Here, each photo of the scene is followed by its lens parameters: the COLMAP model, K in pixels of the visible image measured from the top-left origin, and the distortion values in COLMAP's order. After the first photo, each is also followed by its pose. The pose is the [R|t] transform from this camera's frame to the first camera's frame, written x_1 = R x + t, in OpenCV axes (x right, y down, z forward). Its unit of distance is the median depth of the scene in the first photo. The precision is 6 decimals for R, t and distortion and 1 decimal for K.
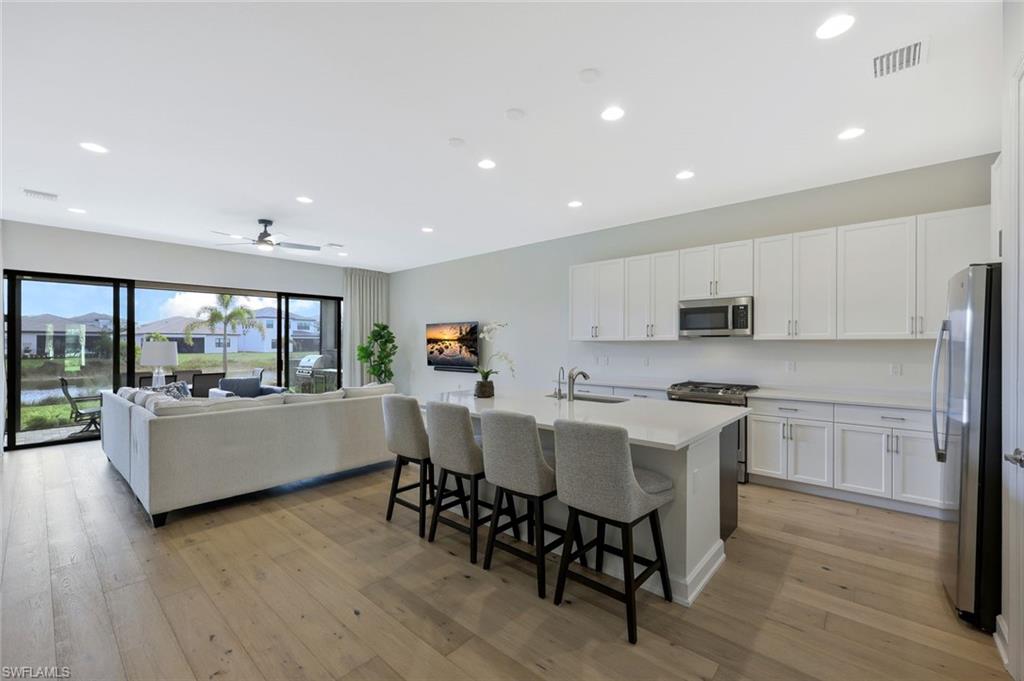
lens RADIAL K [[418.4, 0, 510.5], [0, 418.4, 343.6], [0, 0, 1]] dist [0.000578, 0.000912]
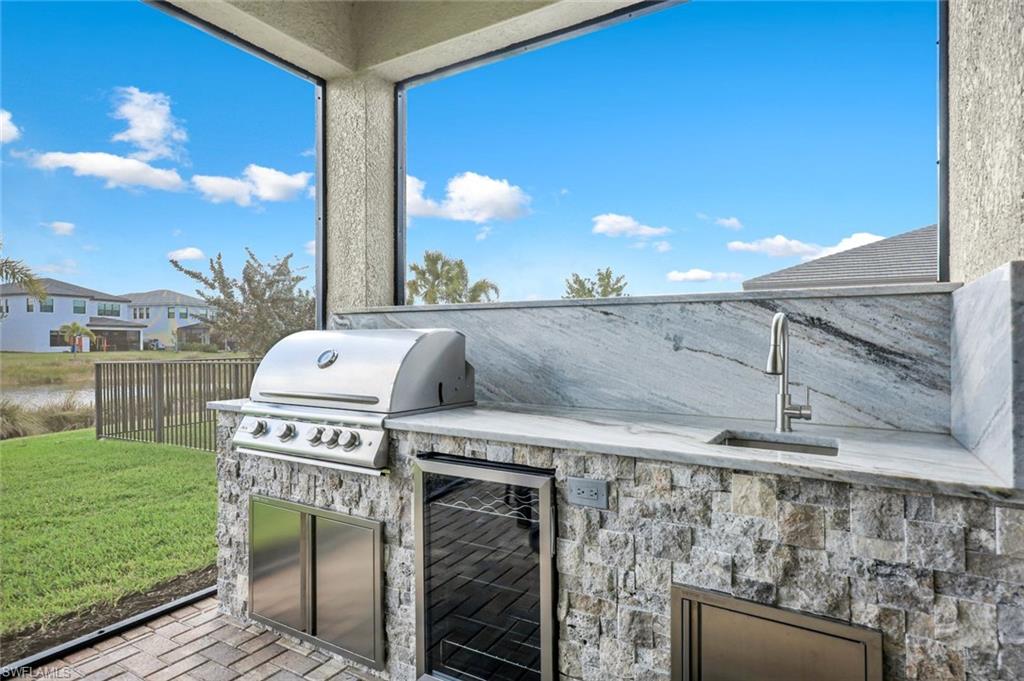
lens RADIAL K [[556.3, 0, 517.9], [0, 556.3, 338.5], [0, 0, 1]] dist [0.001715, 0.000402]
pose [[0.983799, -0.000068, 0.179273, -0.644737], [0.000870, 0.999990, -0.004395, 0.045964], [-0.179271, 0.004480, 0.983790, 1.119804]]
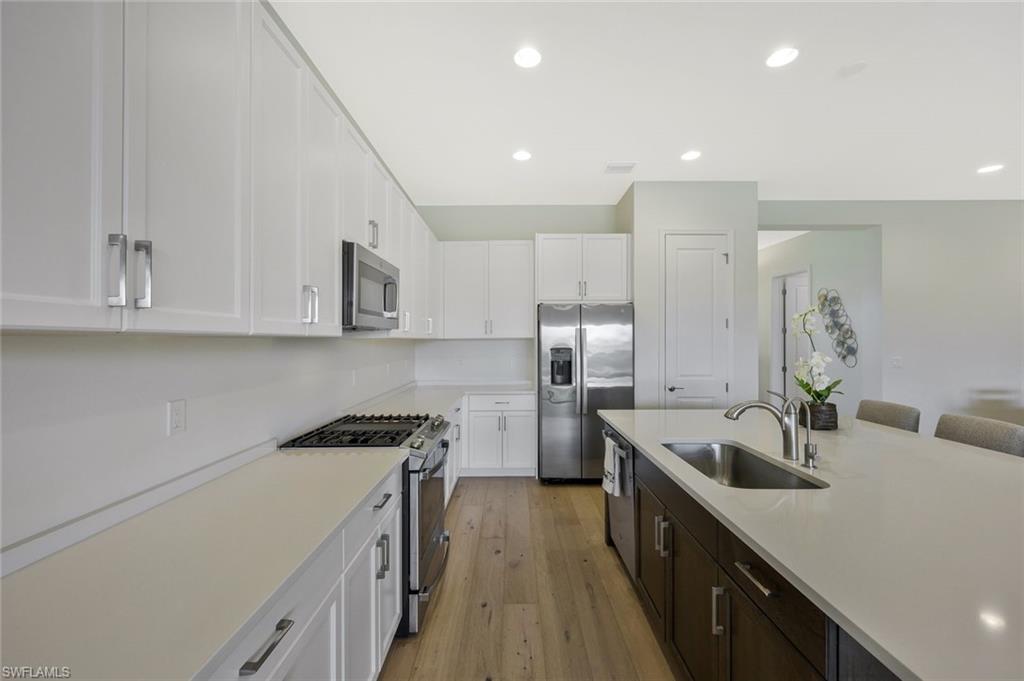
lens RADIAL K [[418.4, 0, 509.3], [0, 418.4, 341.1], [0, 0, 1]] dist [0.000578, 0.000912]
pose [[-0.660373, 0.002188, 0.750935, -0.004202], [0.004587, 0.999989, 0.001121, -0.002146], [-0.750924, 0.004184, -0.660375, 0.766644]]
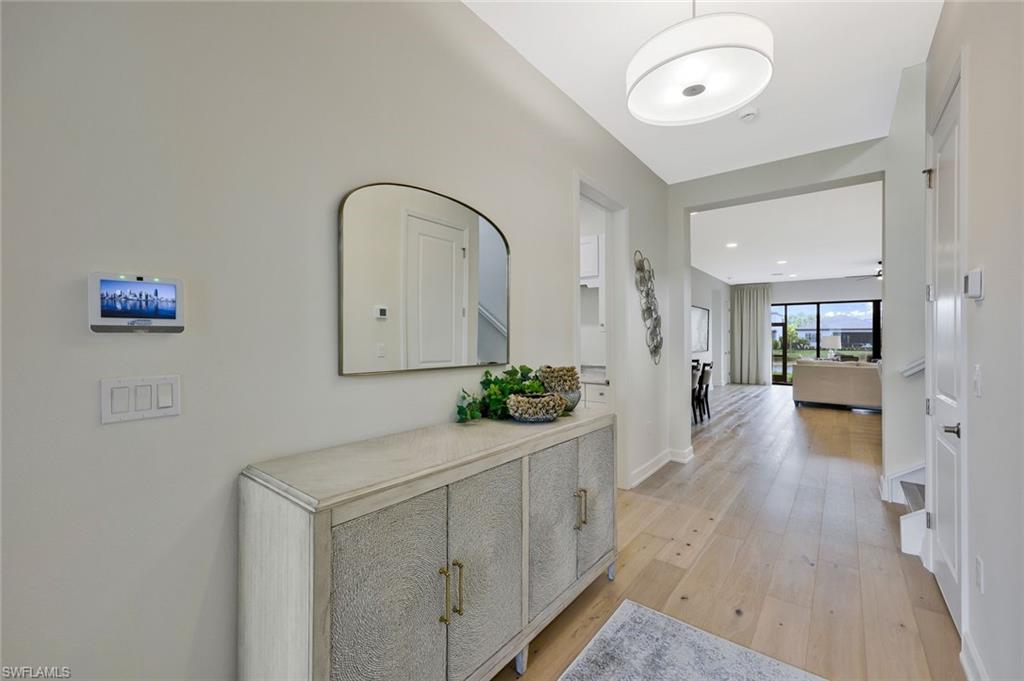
lens RADIAL K [[417.3, 0, 496.7], [0, 417.3, 337.8], [0, 0, 1]] dist [0.001496, 0.000586]
pose [[0.037086, -0.002120, -0.999310, 0.747574], [-0.003803, 0.999990, -0.002262, 0.012087], [0.999305, 0.003884, 0.037078, -0.430236]]
